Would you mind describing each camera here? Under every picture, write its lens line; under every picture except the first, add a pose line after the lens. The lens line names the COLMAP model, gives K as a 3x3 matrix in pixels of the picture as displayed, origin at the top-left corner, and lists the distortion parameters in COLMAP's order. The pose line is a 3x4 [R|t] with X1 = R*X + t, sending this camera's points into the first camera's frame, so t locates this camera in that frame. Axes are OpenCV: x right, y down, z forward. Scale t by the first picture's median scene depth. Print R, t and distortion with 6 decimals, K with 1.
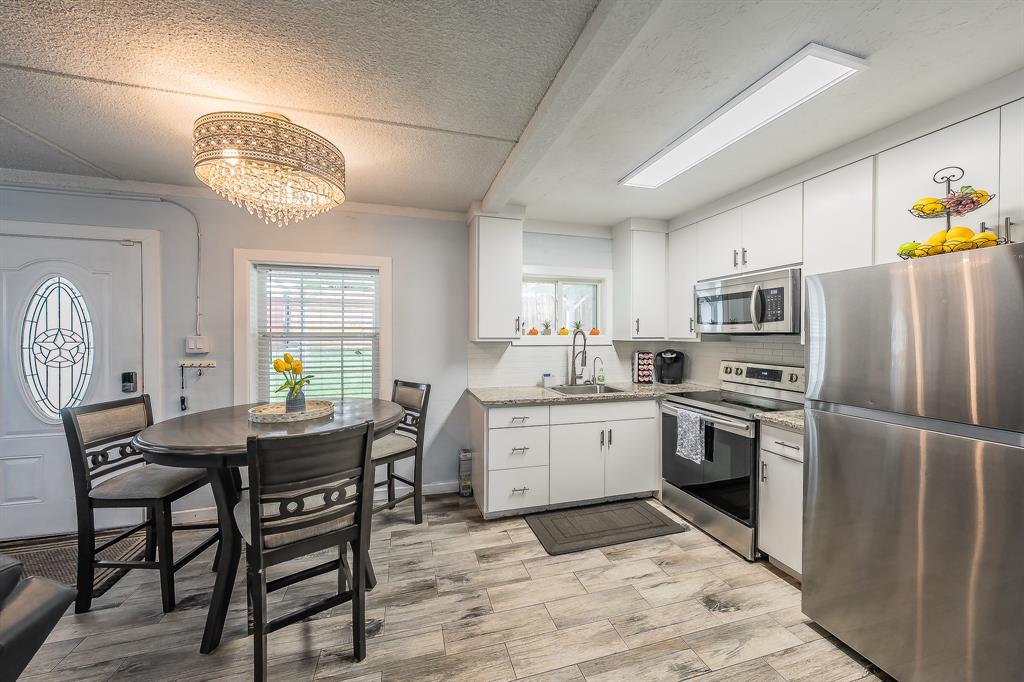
lens RADIAL K [[349.2, 0, 505.9], [0, 349.2, 336.2], [0, 0, 1]] dist [0.008578, 0.000232]
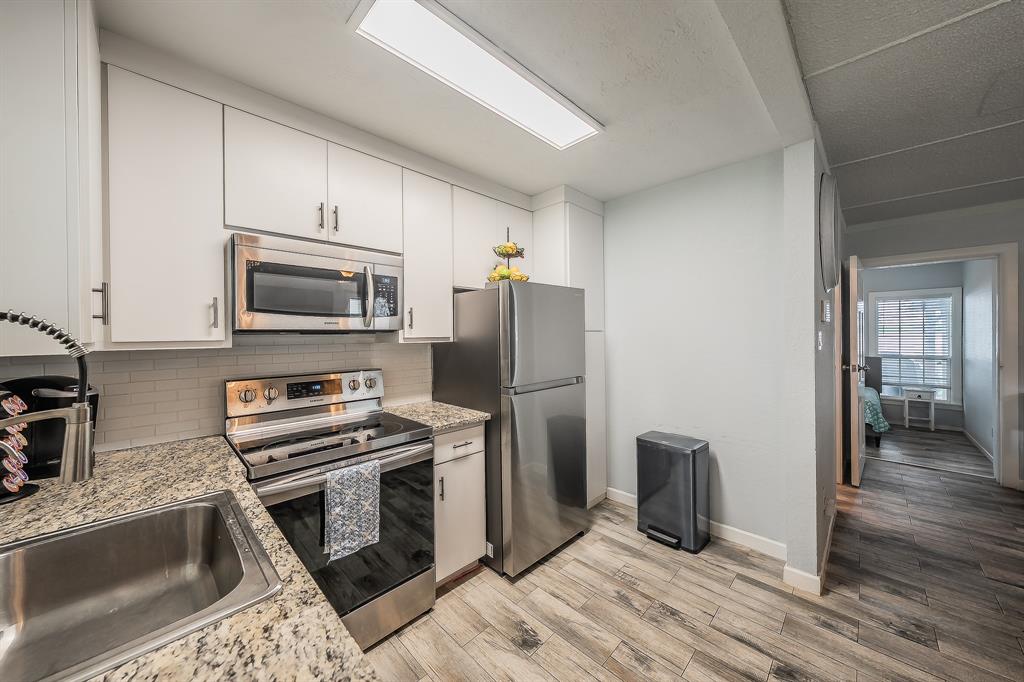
lens RADIAL K [[373.5, 0, 533.5], [0, 373.5, 333.3], [0, 0, 1]] dist [-0.005703, 0.001721]
pose [[-0.514995, -0.002860, 0.857189, -0.135931], [0.010324, 0.999901, 0.009539, -0.006091], [-0.857131, 0.013762, -0.514914, 0.964008]]
